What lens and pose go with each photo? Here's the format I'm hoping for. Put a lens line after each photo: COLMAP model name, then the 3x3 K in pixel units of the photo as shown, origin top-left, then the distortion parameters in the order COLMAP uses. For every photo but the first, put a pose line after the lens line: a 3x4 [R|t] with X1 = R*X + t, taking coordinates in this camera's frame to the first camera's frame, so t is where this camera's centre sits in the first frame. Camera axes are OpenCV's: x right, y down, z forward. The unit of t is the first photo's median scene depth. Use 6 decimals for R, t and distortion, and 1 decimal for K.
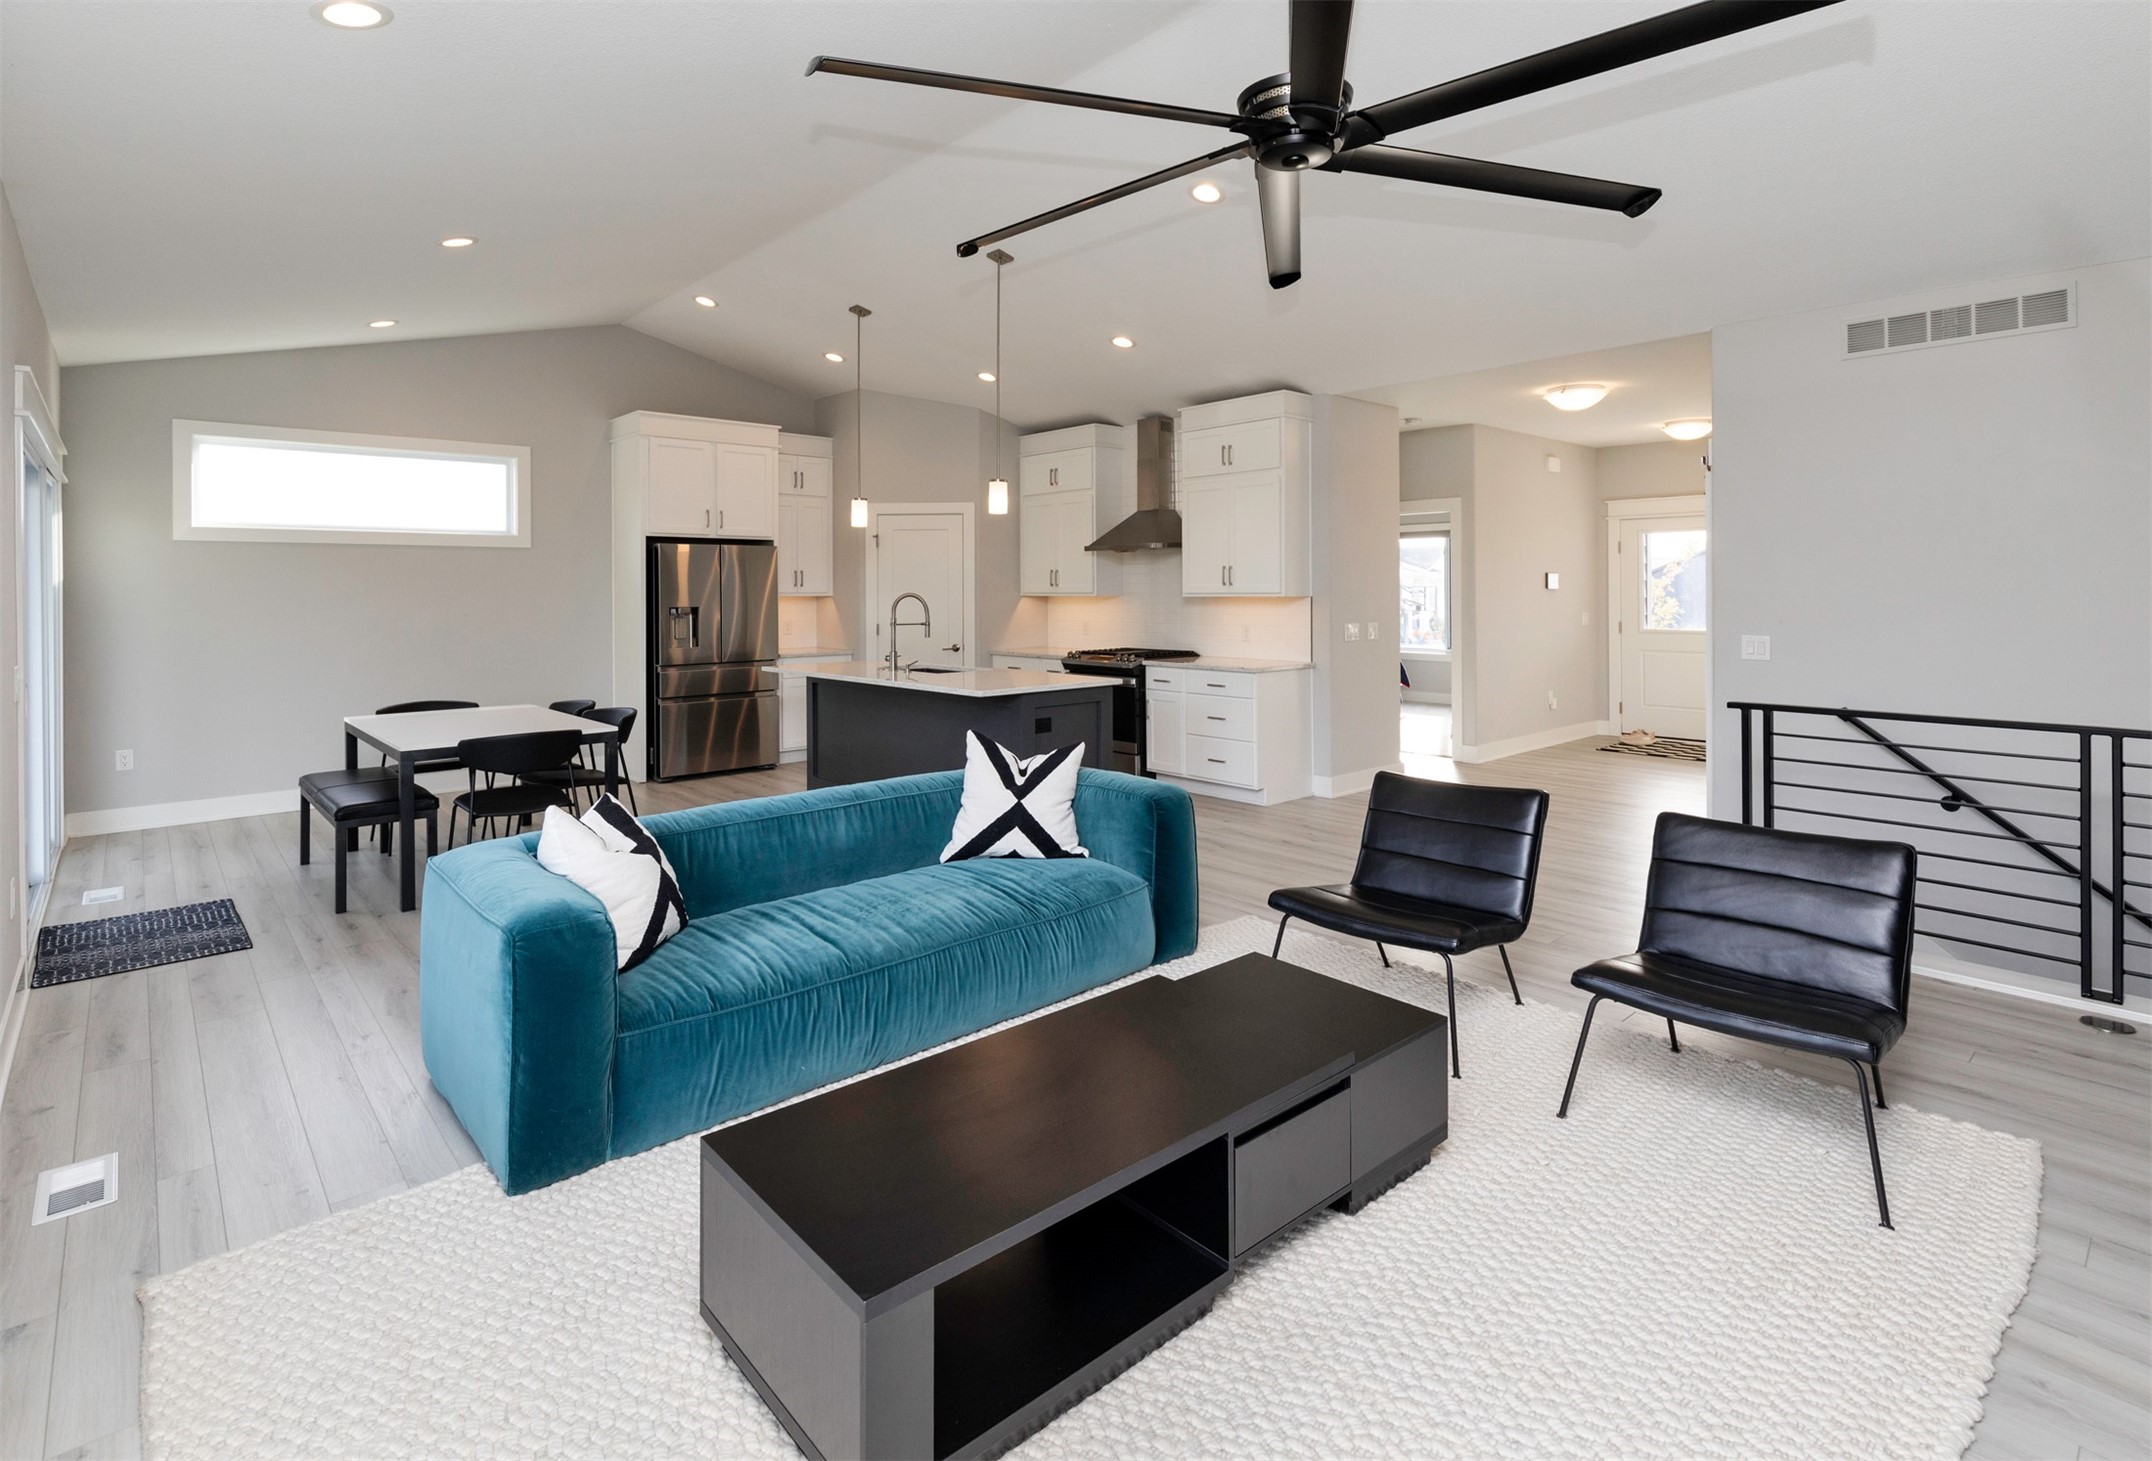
lens RADIAL K [[1101.0, 0, 1080.6], [0, 1101.0, 588.6], [0, 0, 1]] dist [0.003580, -0.001862]
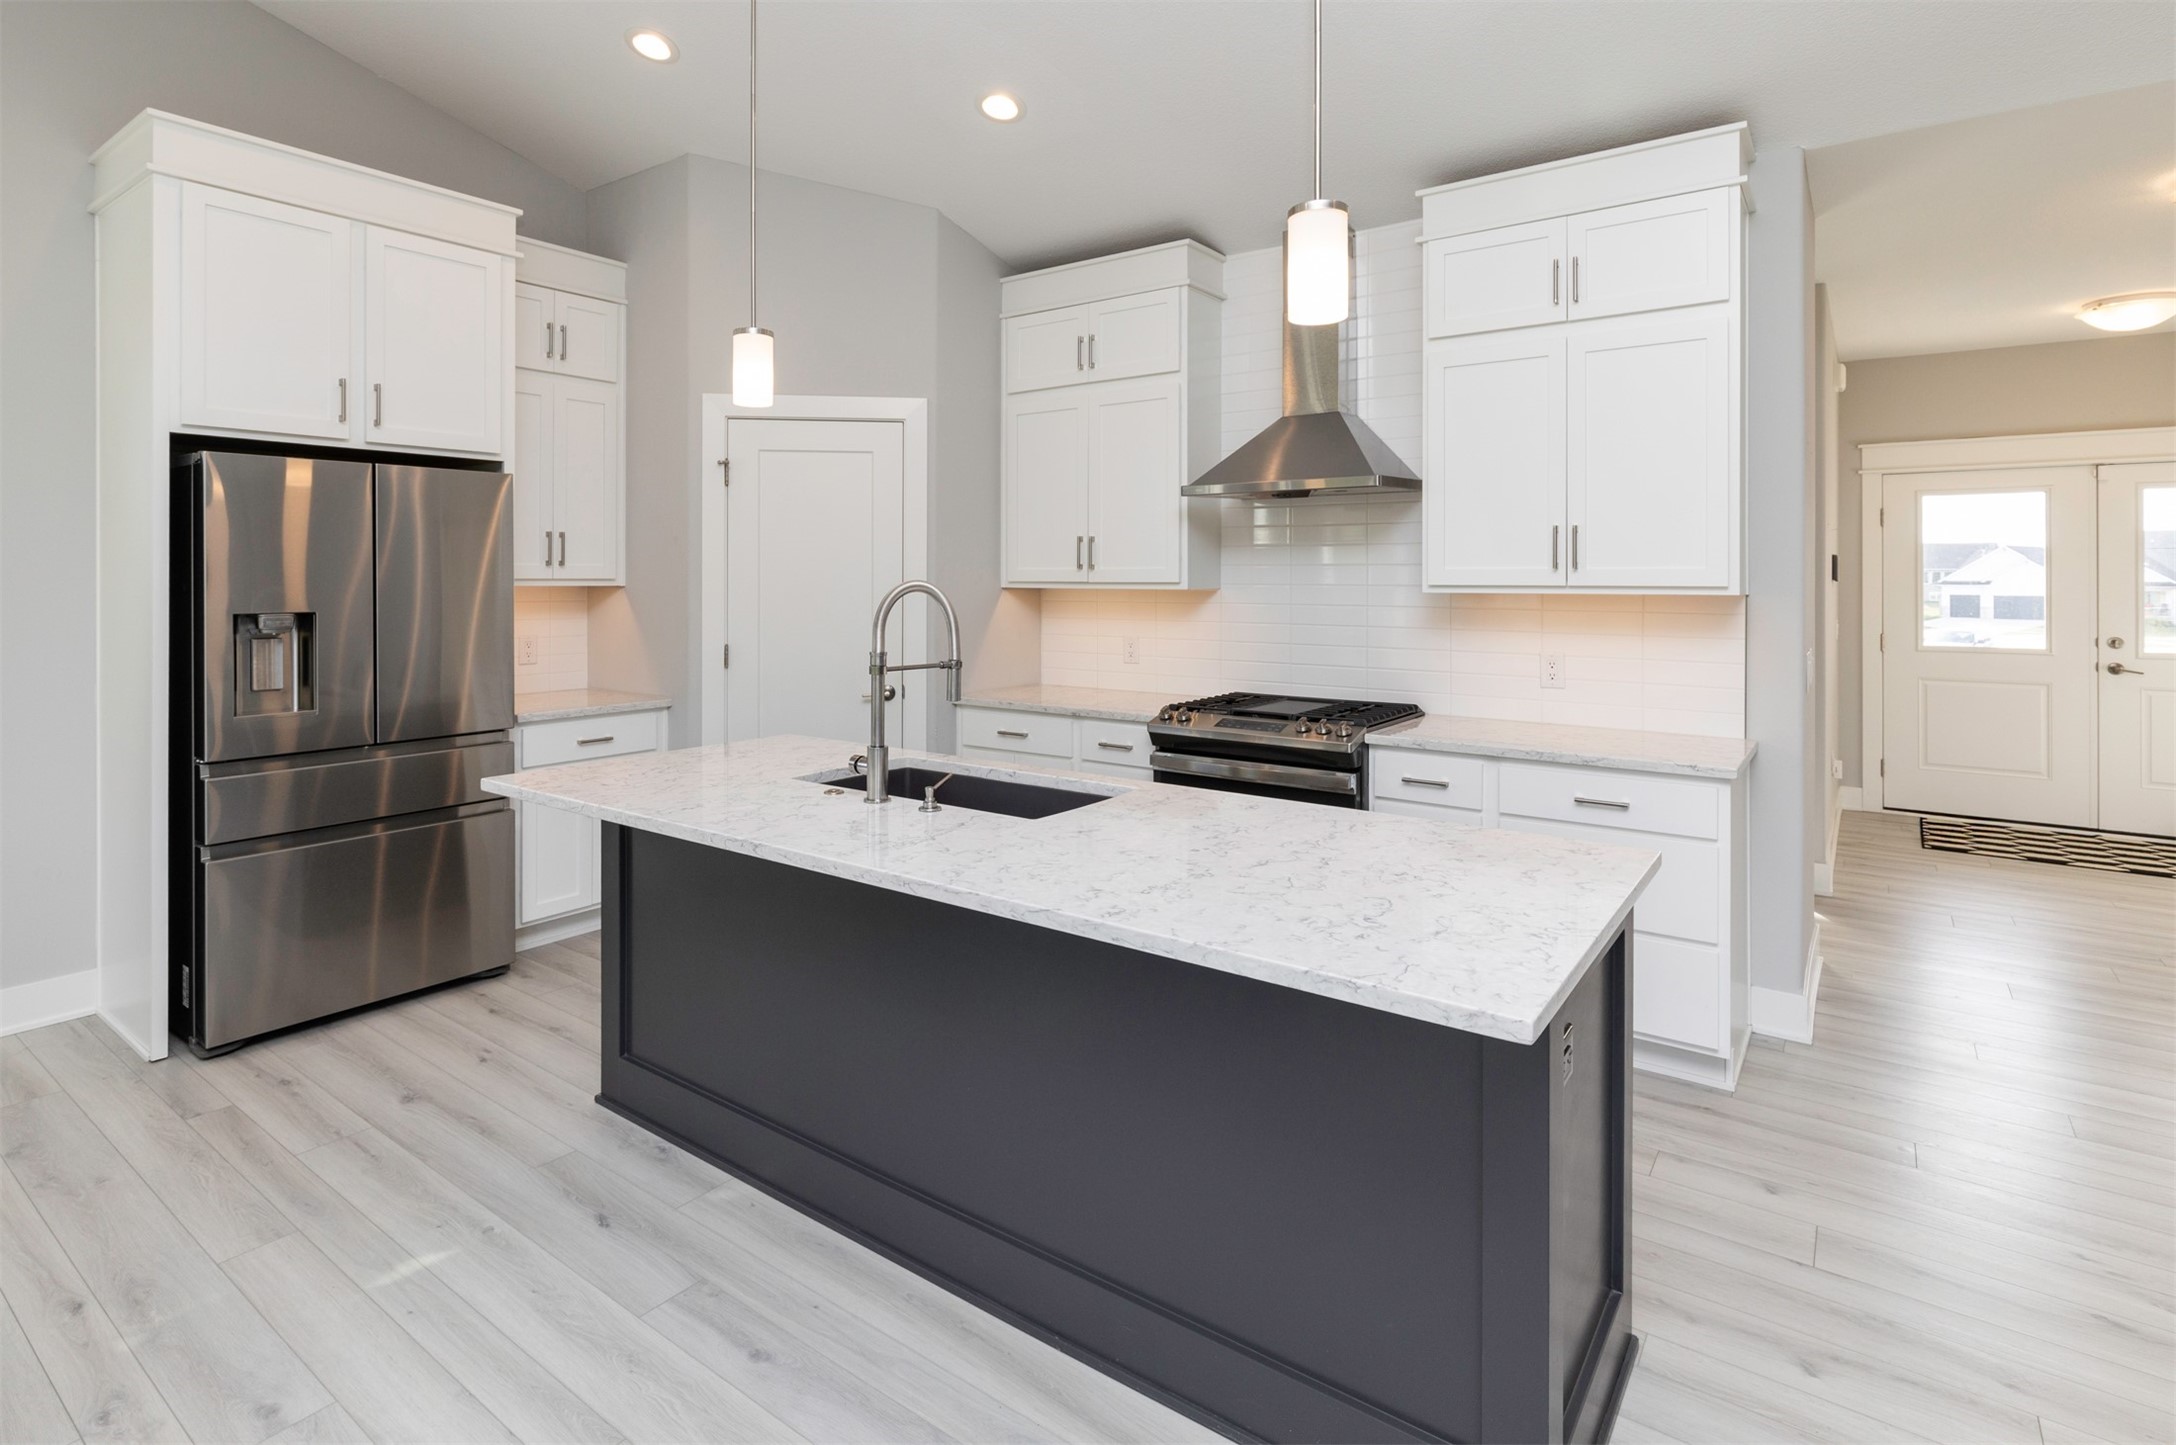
lens RADIAL K [[1156.0, 0, 982.3], [0, 1156.0, 579.7], [0, 0, 1]] dist [0.005076, -0.000552]
pose [[0.987605, 0.006738, 0.156814, -0.172156], [-0.006988, 0.999975, 0.001042, 0.002783], [-0.156804, -0.002125, 0.987628, 0.541806]]
